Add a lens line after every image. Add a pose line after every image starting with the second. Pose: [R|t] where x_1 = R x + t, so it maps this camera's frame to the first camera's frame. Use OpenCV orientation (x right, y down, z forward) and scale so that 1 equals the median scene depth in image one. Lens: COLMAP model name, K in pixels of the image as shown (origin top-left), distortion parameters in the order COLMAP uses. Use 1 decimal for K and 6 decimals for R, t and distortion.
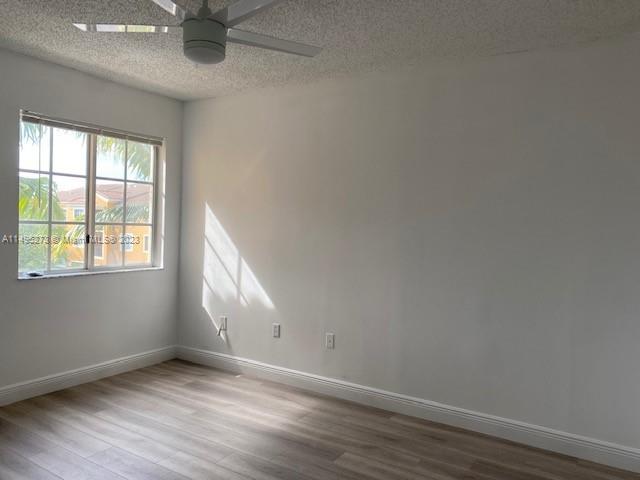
lens RADIAL K [[500.3, 0, 326.8], [0, 500.3, 237.9], [0, 0, 1]] dist [0.012728, -0.012028]
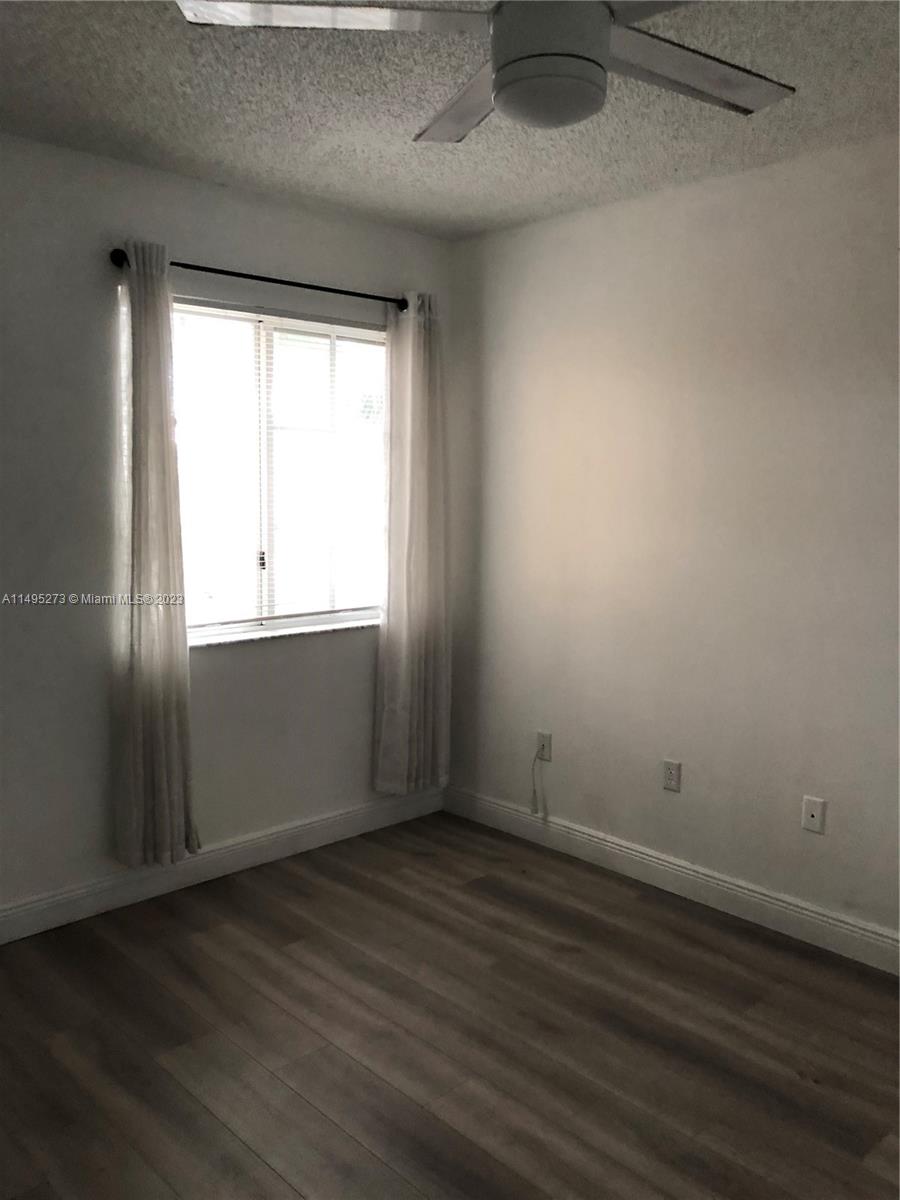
lens RADIAL K [[986.6, 0, 442.1], [0, 986.6, 606.4], [0, 0, 1]] dist [0.011902, -0.006963]
pose [[0.966955, 0.015108, -0.254501, -0.091949], [0.009260, 0.995503, 0.094279, -0.046636], [0.254780, -0.093520, 0.962466, 0.179320]]
